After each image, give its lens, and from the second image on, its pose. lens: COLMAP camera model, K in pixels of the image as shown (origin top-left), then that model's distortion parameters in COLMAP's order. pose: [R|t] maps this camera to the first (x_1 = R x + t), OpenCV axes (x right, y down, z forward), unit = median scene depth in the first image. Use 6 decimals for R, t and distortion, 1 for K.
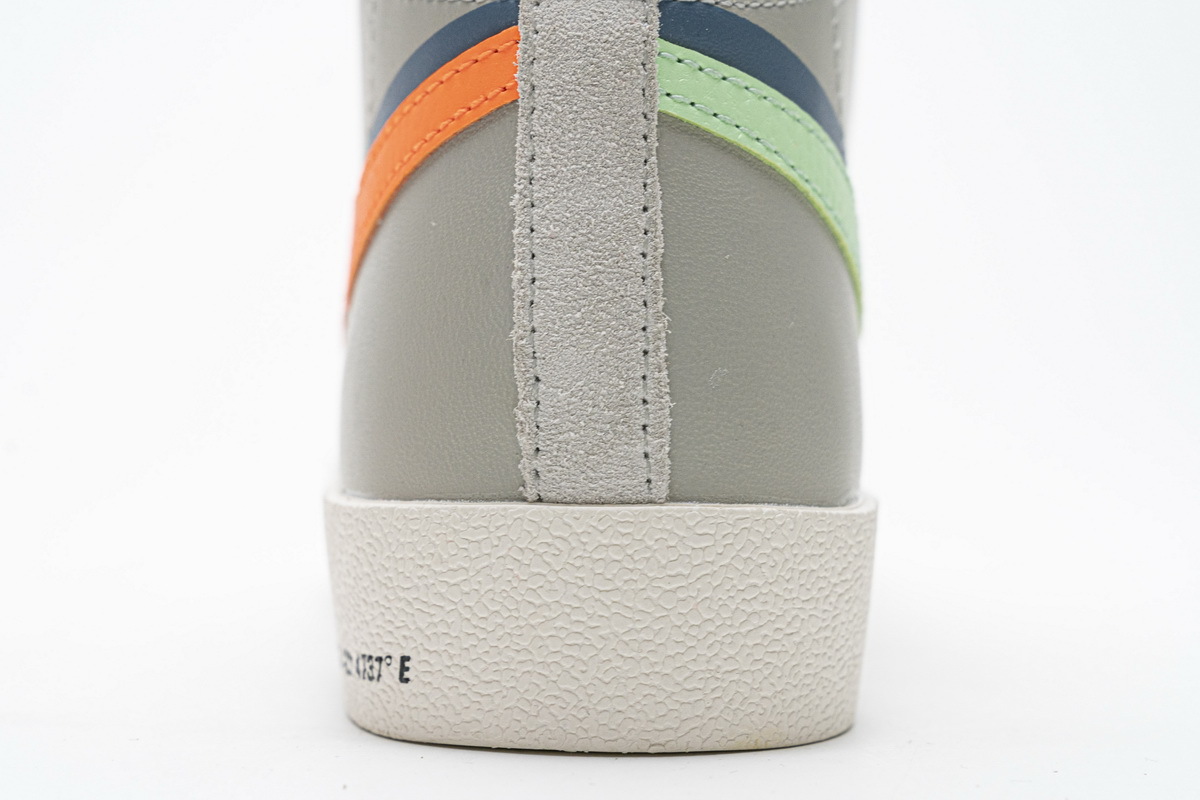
lens RADIAL K [[2360.2, 0, 600.0], [0, 2360.2, 400.0], [0, 0, 1]] dist [0.030534, -0.269717]
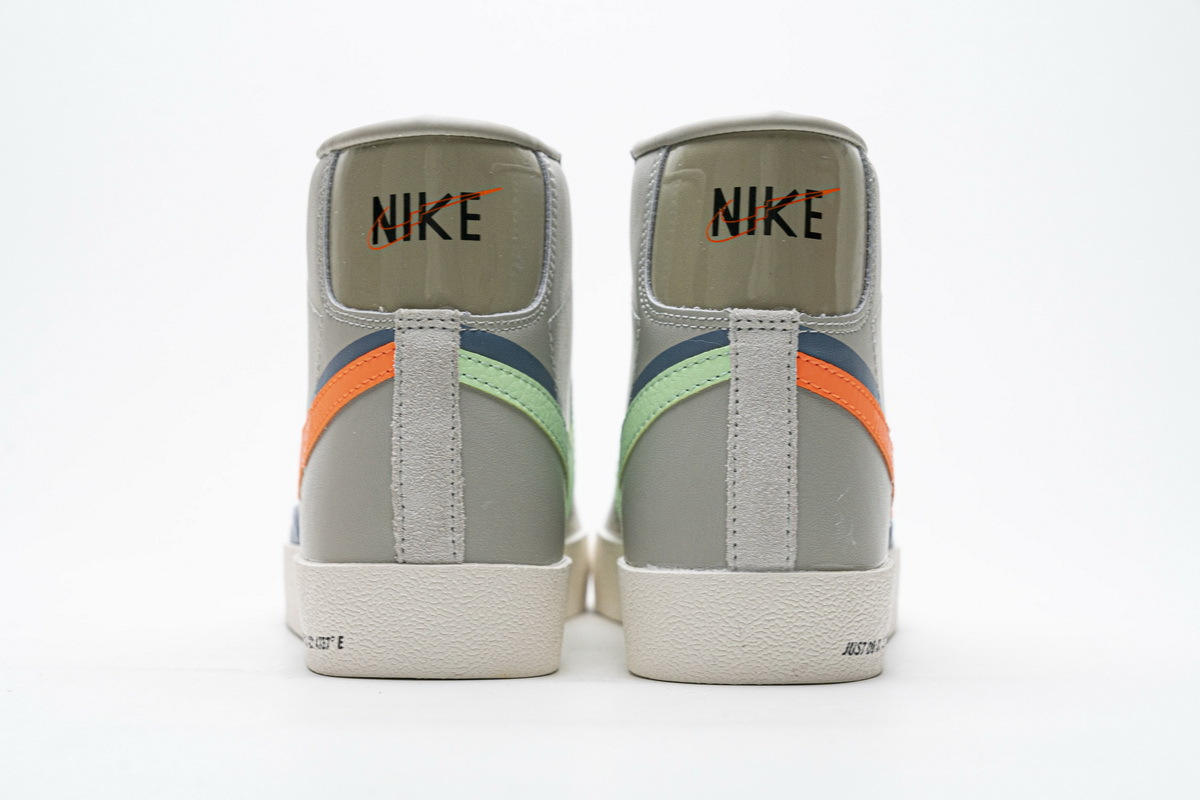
lens RADIAL K [[2360.2, 0, 600.0], [0, 2360.2, 400.0], [0, 0, 1]] dist [0.030534, -0.269717]
pose [[0.998220, 0.000046, 0.059633, 0.024494], [0.002135, 0.999331, -0.036506, -0.027002], [-0.059595, 0.036568, 0.997553, -1.173597]]
